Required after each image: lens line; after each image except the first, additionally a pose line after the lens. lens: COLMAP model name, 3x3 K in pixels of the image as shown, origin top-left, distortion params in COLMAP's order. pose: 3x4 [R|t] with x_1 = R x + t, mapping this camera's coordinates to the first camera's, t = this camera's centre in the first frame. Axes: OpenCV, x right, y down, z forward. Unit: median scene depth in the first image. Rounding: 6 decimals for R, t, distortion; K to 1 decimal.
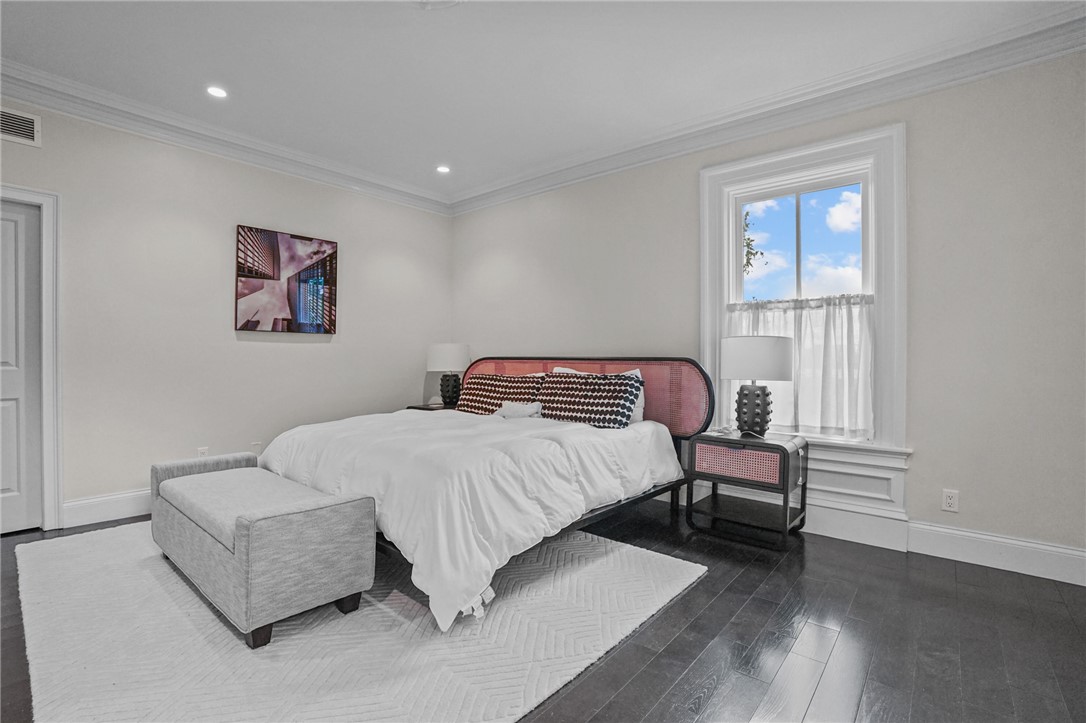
lens RADIAL K [[493.8, 0, 540.4], [0, 493.8, 365.2], [0, 0, 1]] dist [-0.065835, 0.000227]
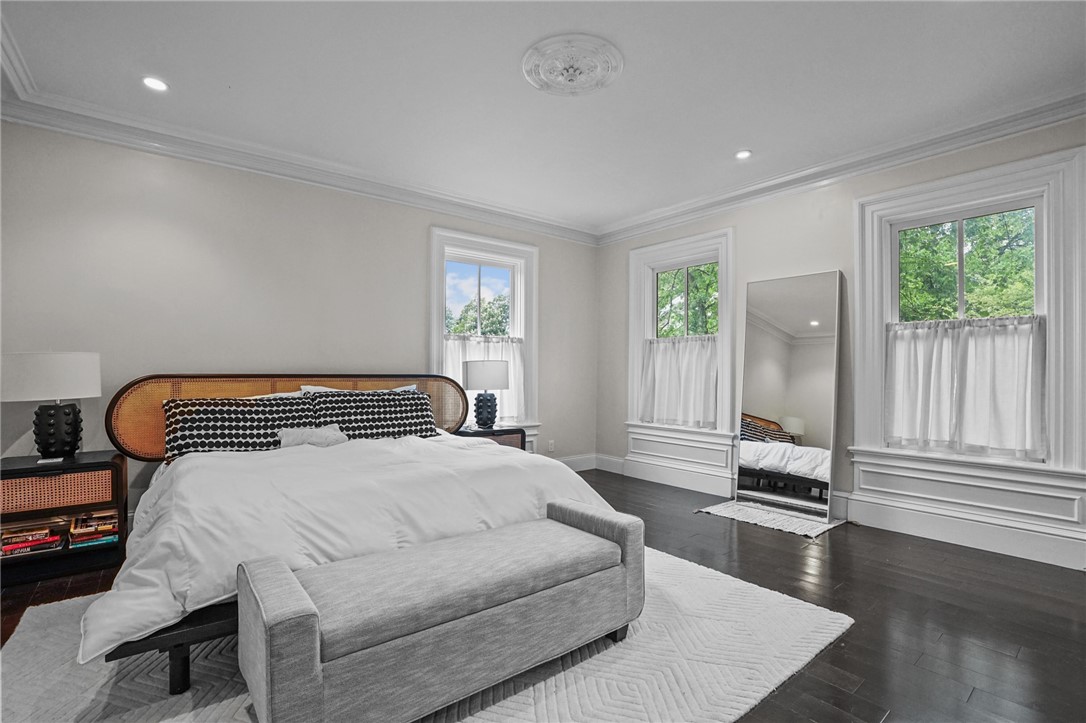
lens RADIAL K [[493.8, 0, 540.4], [0, 493.8, 365.2], [0, 0, 1]] dist [-0.065835, 0.000227]
pose [[0.198587, 0.007525, 0.980054, -0.931549], [0.006890, 0.999935, -0.009074, -0.027570], [-0.980059, 0.008554, 0.198522, 0.500009]]
